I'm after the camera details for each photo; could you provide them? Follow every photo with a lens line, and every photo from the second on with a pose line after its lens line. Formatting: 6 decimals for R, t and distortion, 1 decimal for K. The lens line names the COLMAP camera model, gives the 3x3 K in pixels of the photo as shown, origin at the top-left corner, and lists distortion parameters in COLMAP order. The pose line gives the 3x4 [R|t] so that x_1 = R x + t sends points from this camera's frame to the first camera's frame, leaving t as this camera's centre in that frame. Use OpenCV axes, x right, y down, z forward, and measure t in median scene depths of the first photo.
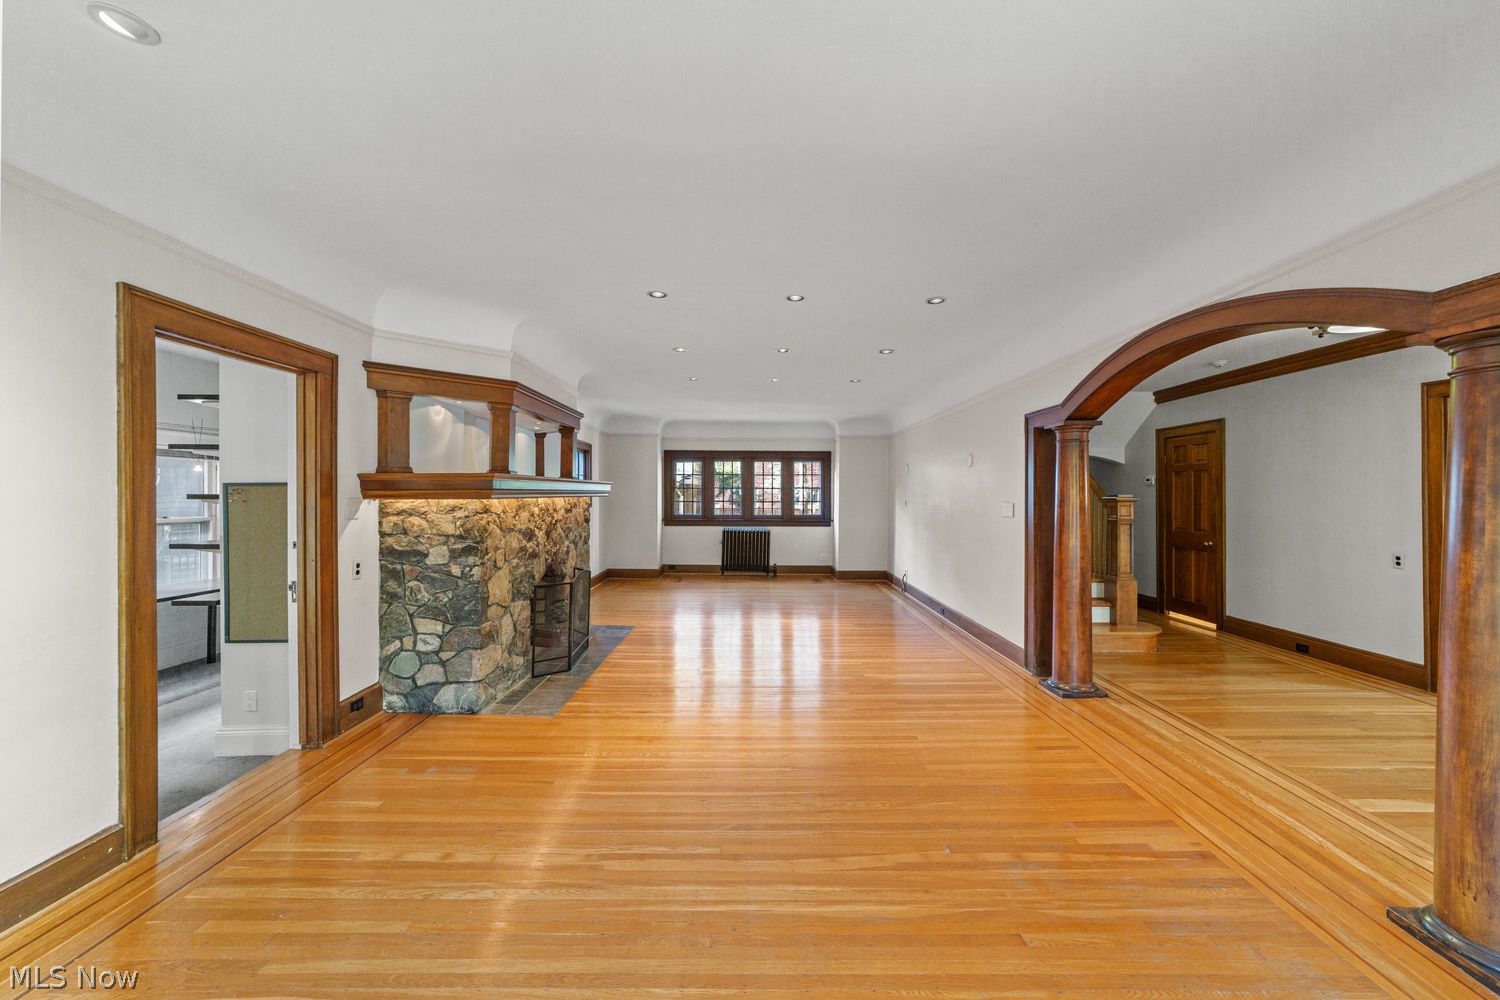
lens RADIAL K [[575.2, 0, 745.5], [0, 575.2, 495.6], [0, 0, 1]] dist [-0.000210, 0.000124]
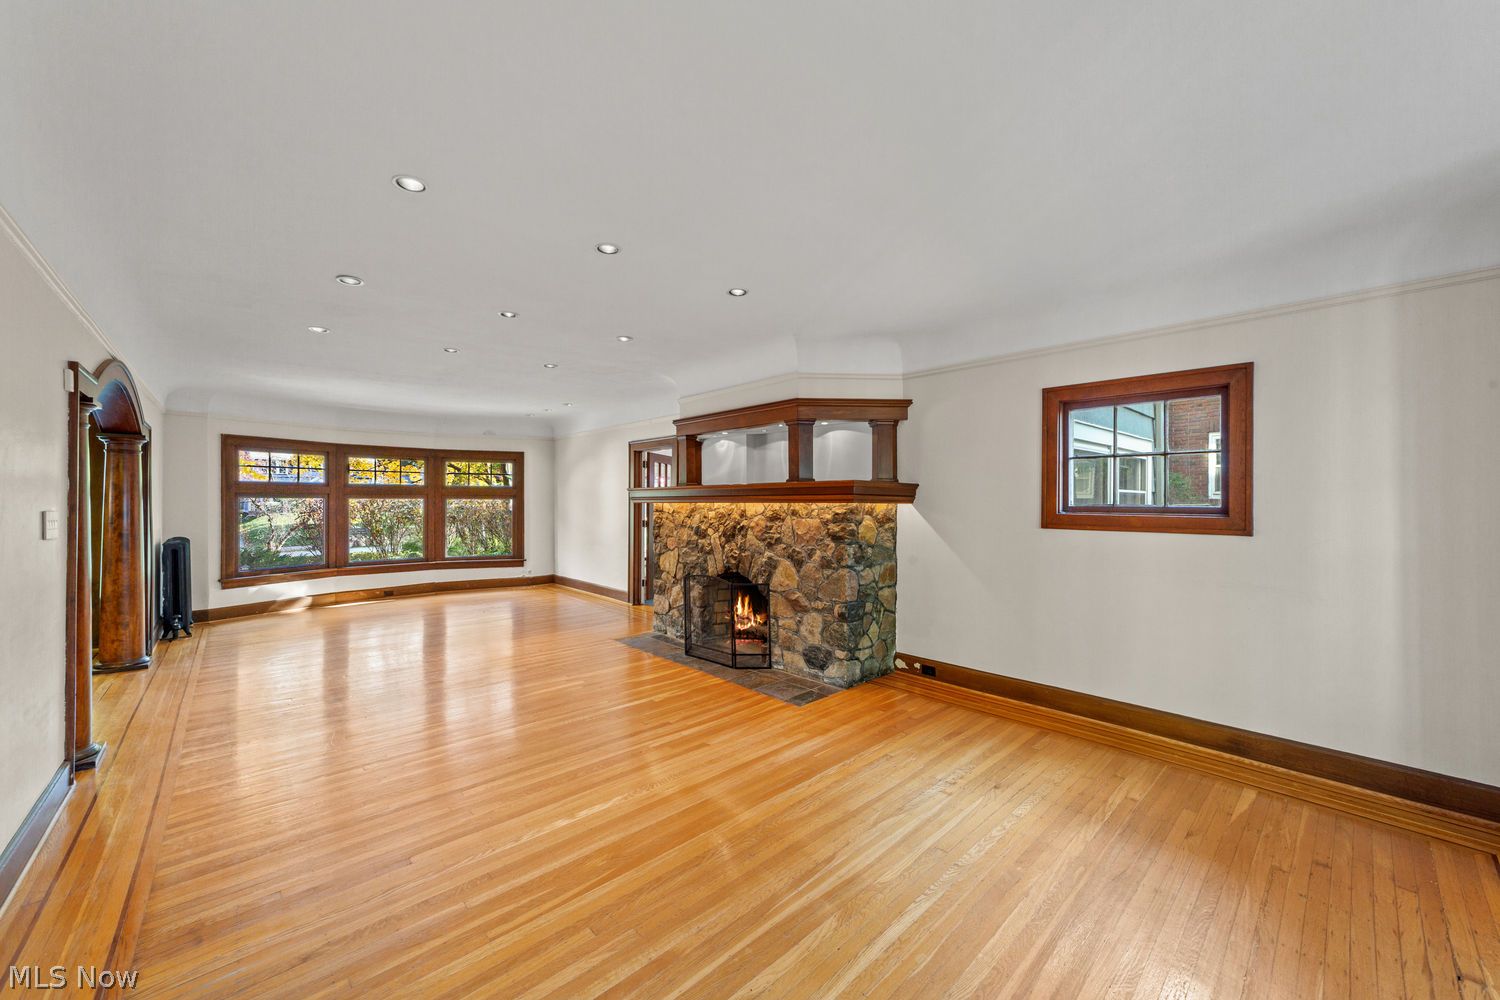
lens RADIAL K [[579.6, 0, 750.8], [0, 579.6, 503.5], [0, 0, 1]] dist [-0.012998, 0.000148]
pose [[-0.727561, -0.001286, -0.686042, 0.459616], [-0.005412, 0.999978, 0.003865, -0.000325], [0.686022, 0.006525, -0.727552, 2.279286]]
